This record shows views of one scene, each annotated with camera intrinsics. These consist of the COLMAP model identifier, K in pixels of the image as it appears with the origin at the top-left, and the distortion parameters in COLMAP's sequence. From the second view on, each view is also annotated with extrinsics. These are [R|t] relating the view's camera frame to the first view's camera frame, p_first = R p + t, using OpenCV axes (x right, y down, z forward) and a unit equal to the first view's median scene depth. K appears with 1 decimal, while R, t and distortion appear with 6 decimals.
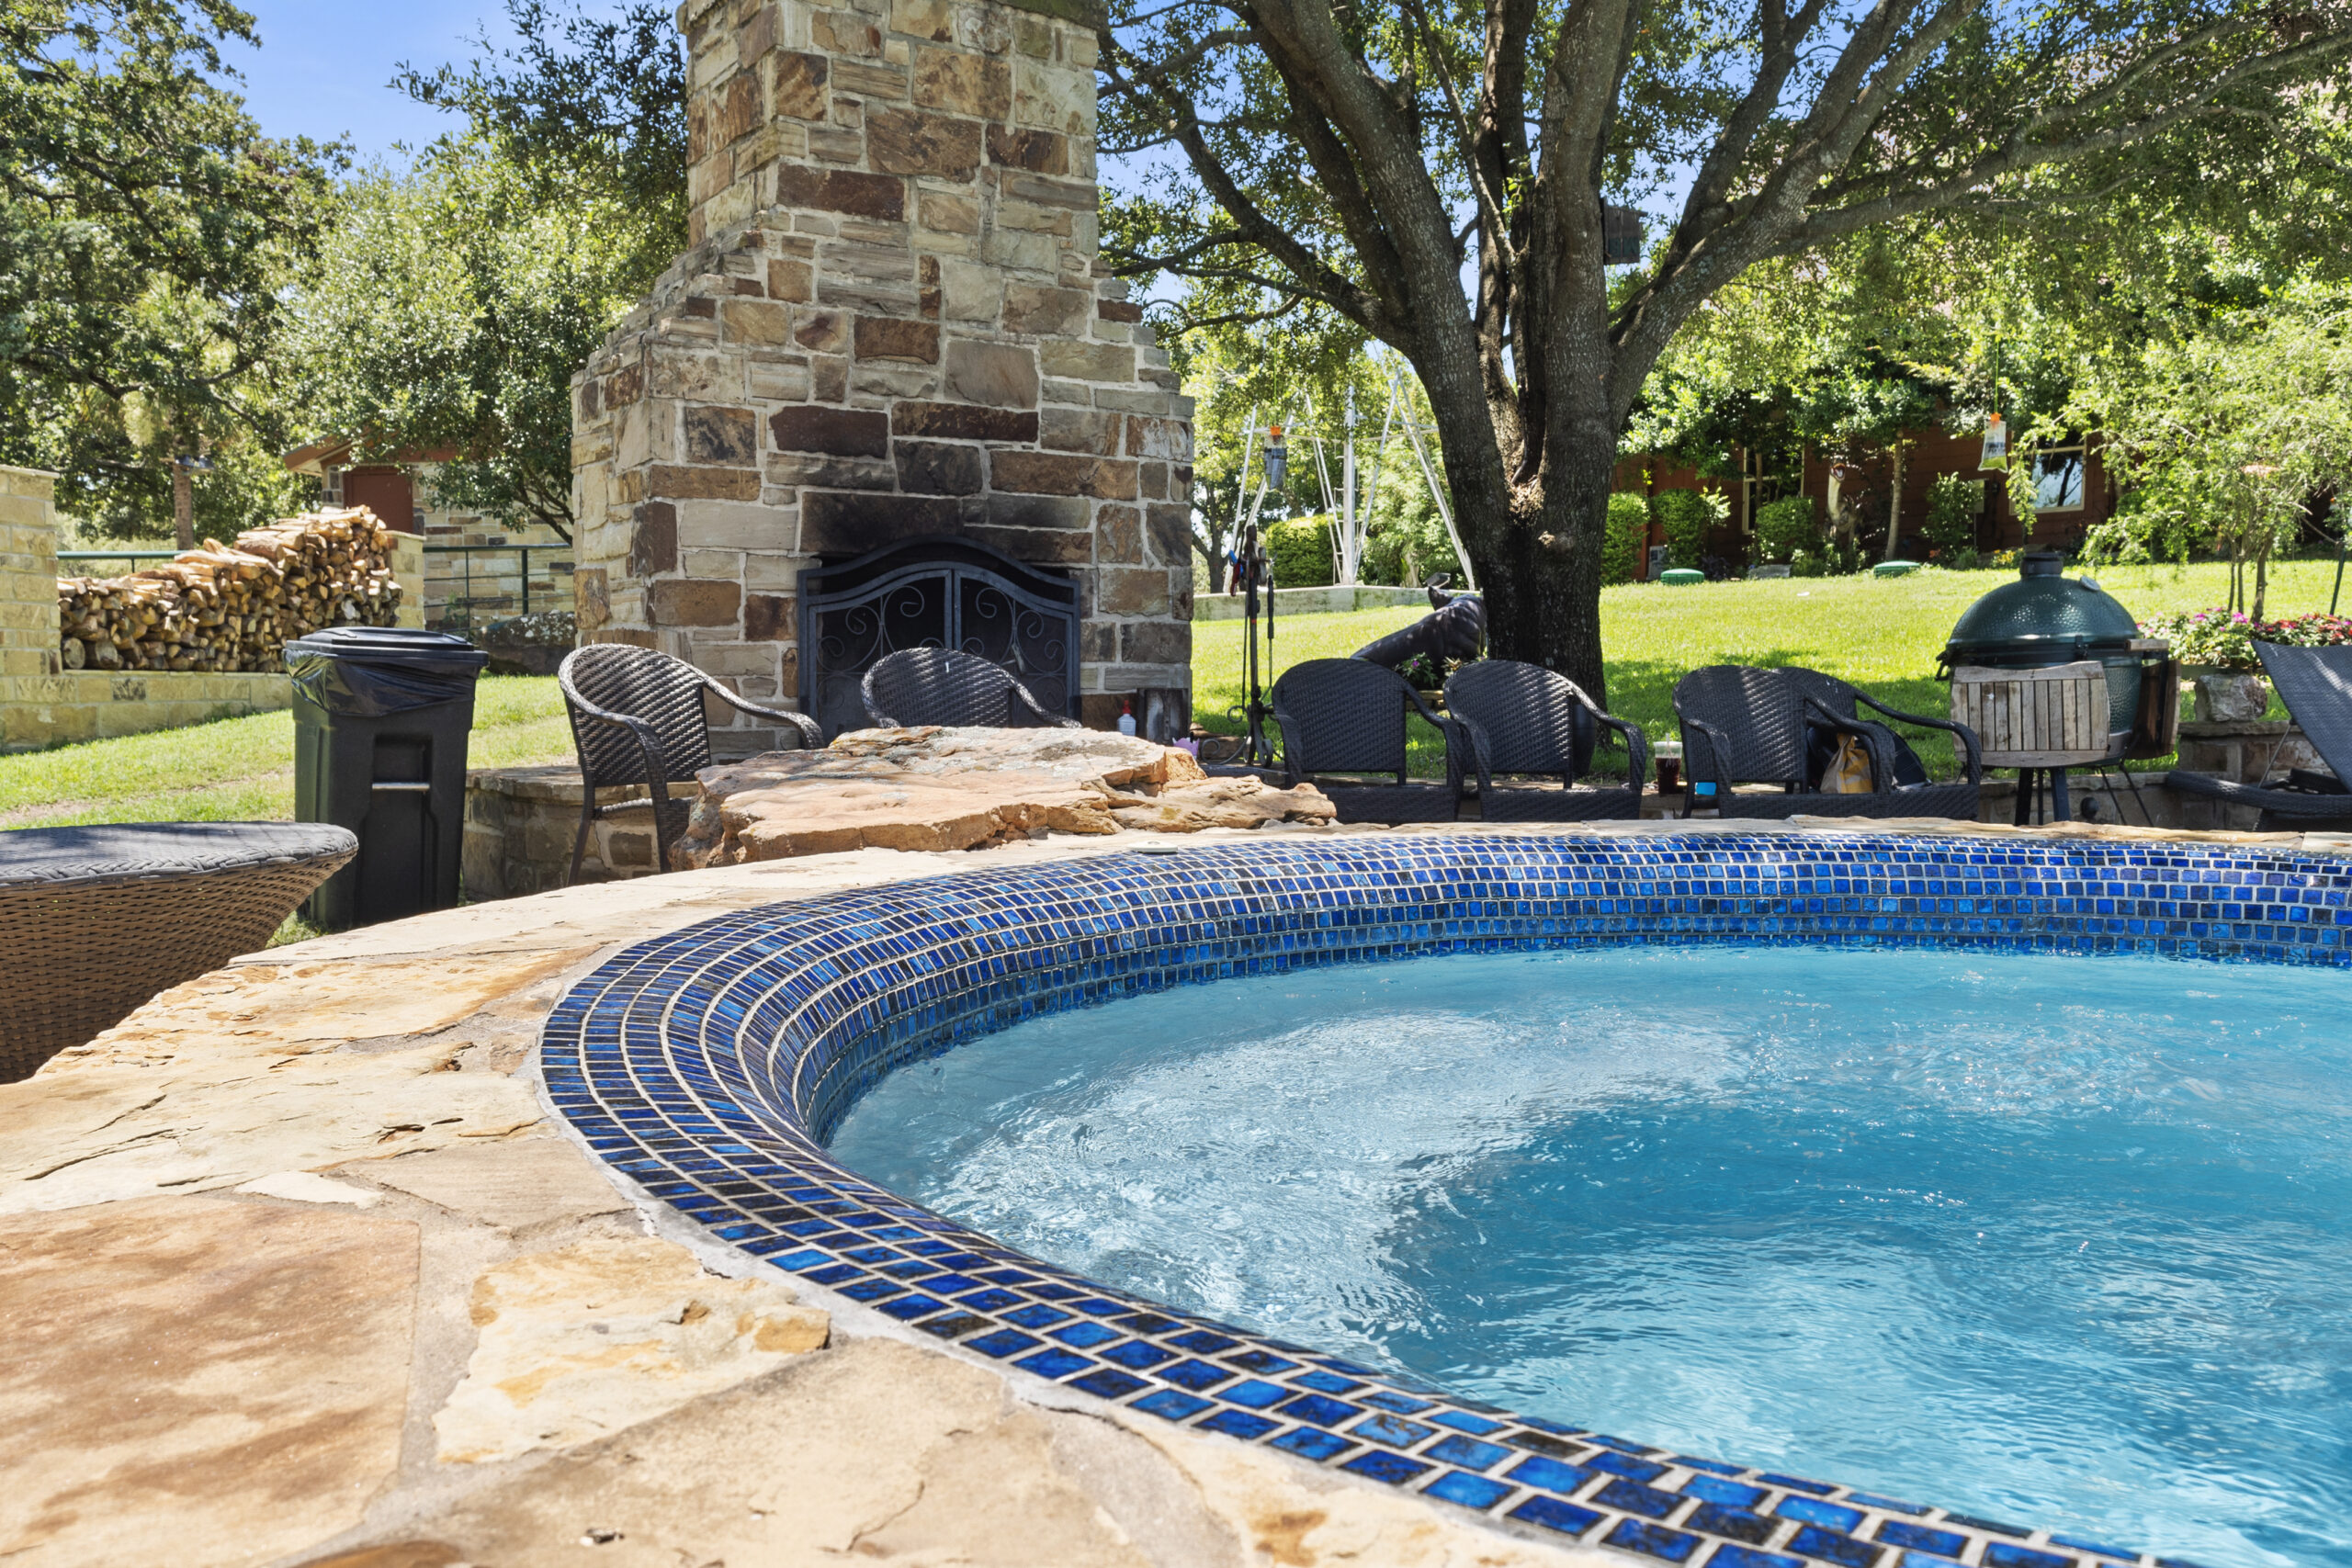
lens RADIAL K [[1929.2, 0, 1248.2], [0, 1929.2, 834.0], [0, 0, 1]] dist [0.012078, 0.002018]
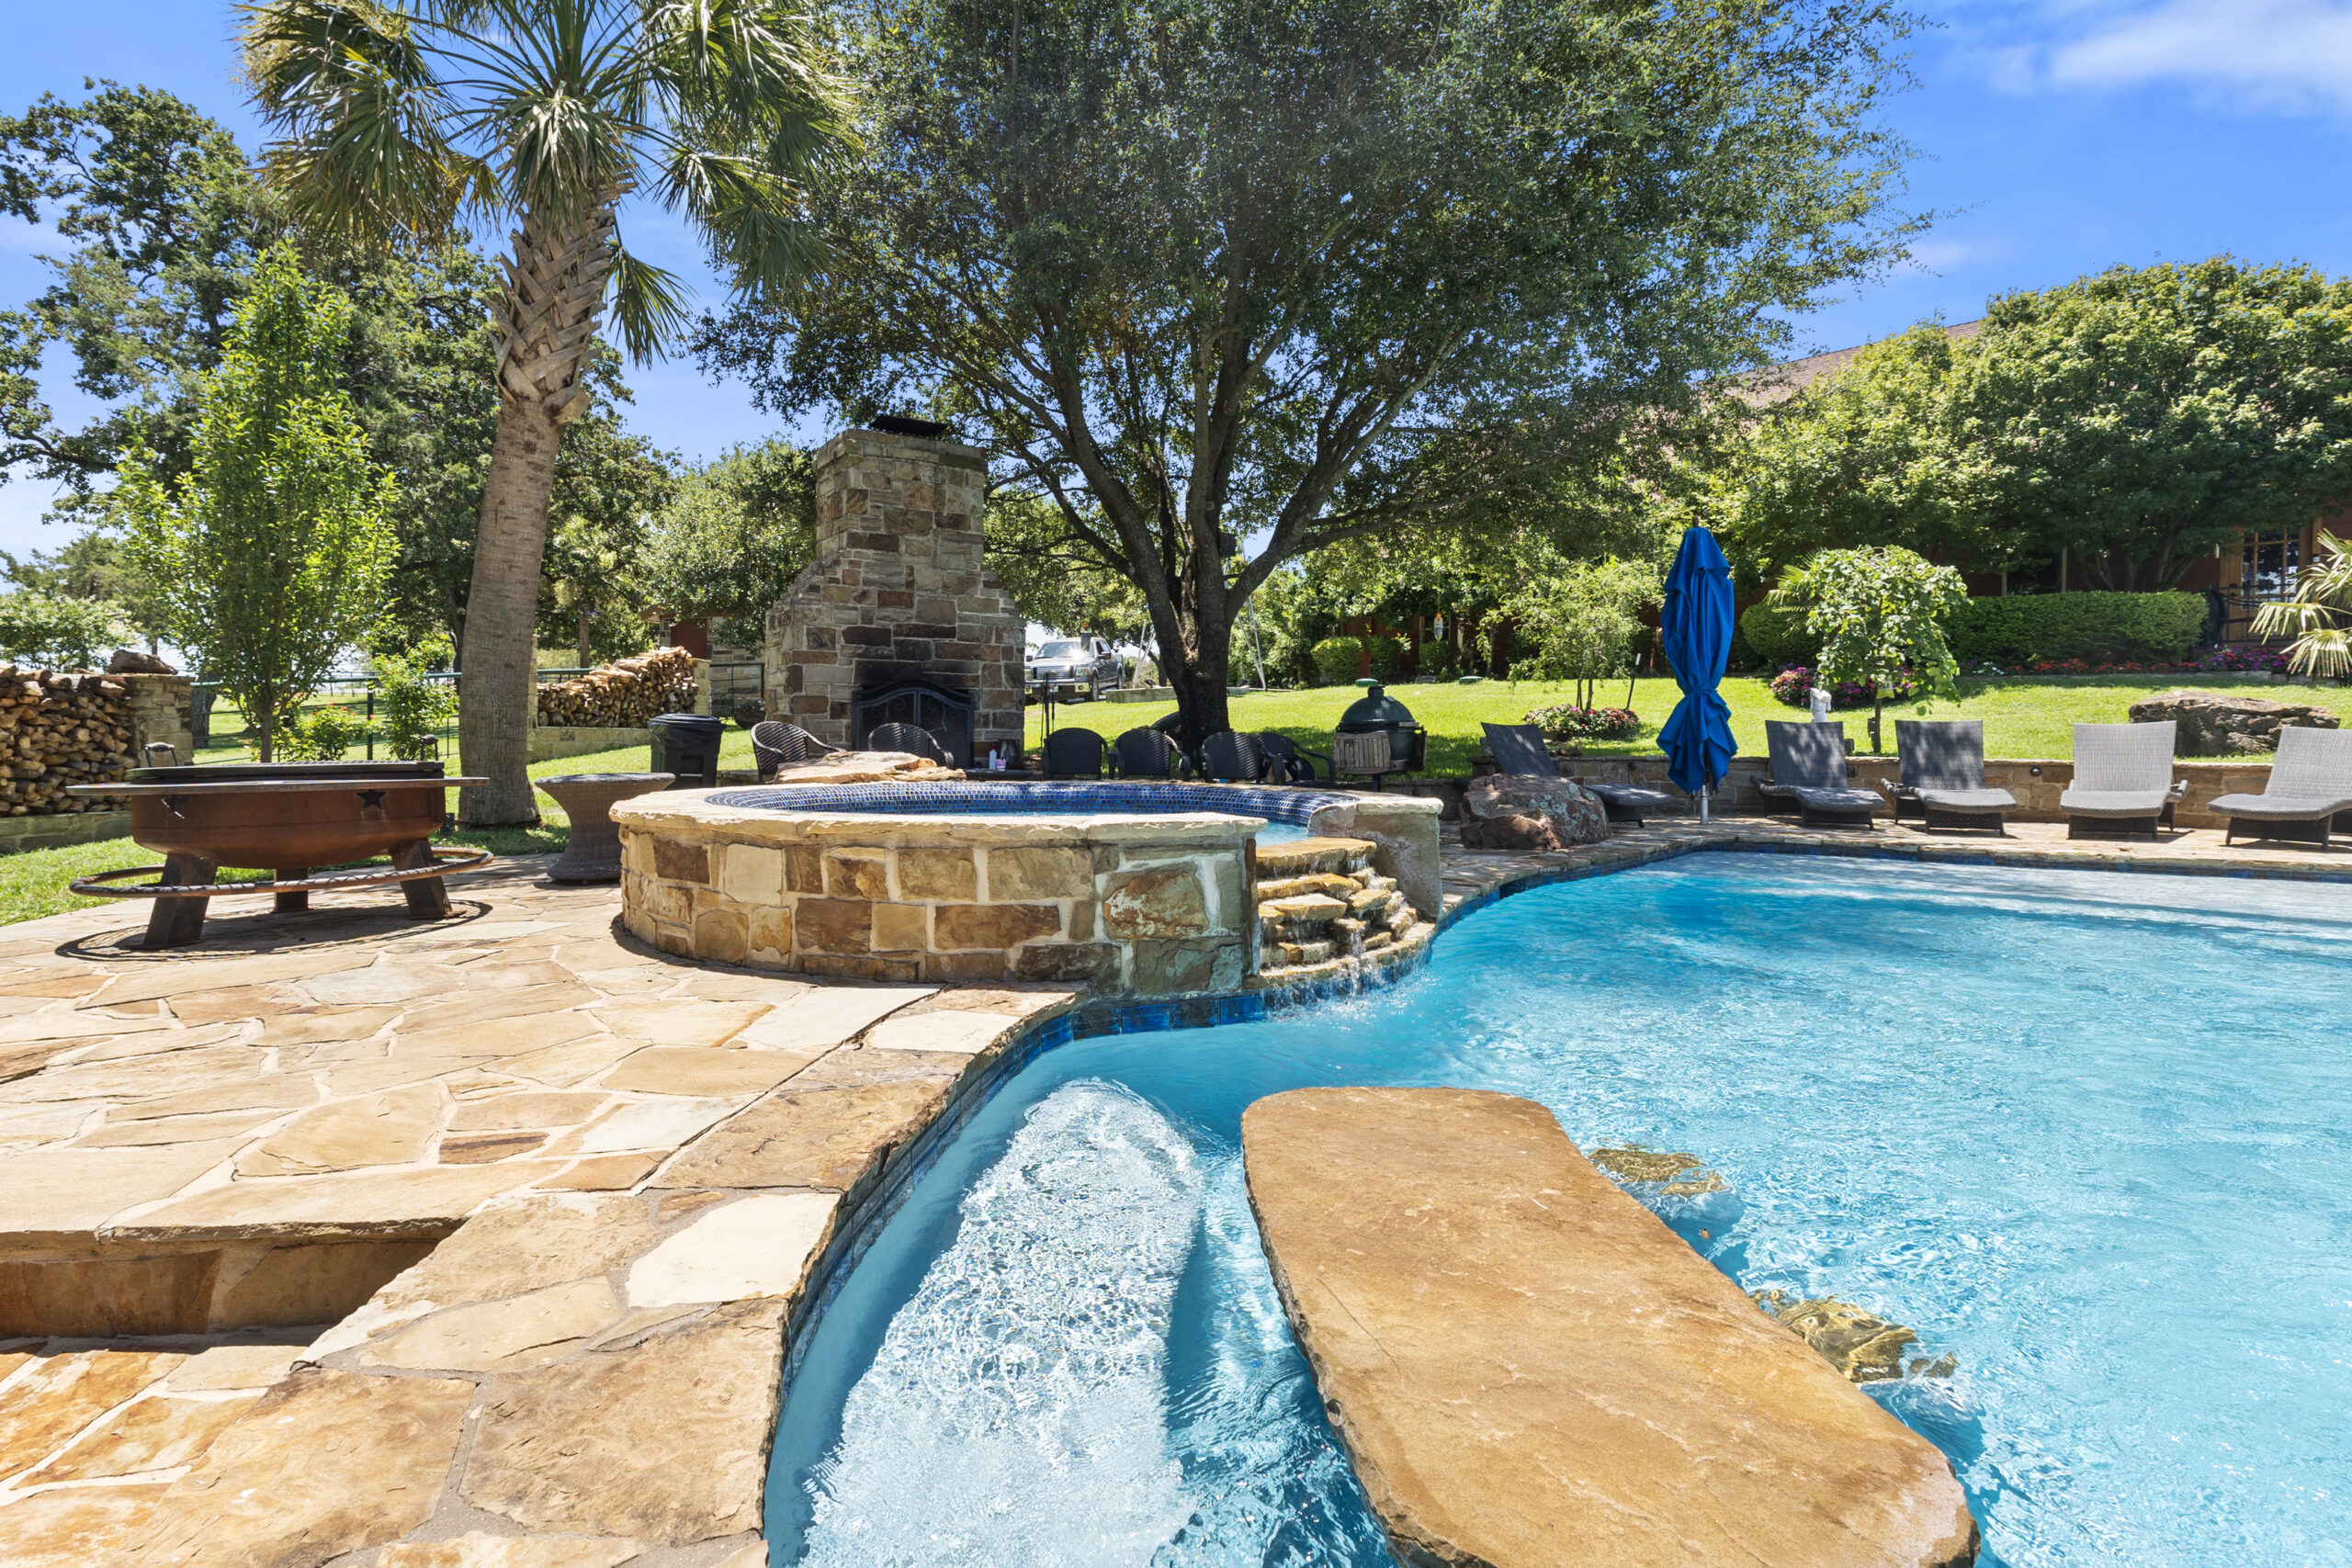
lens RADIAL K [[1091.1, 0, 1178.3], [0, 1091.1, 774.3], [0, 0, 1]] dist [0.002378, 0.001769]
pose [[0.999967, 0.007944, 0.001622, 0.081273], [-0.007868, 0.999065, -0.042507, 0.012059], [-0.001959, 0.042493, 0.999095, -0.177450]]
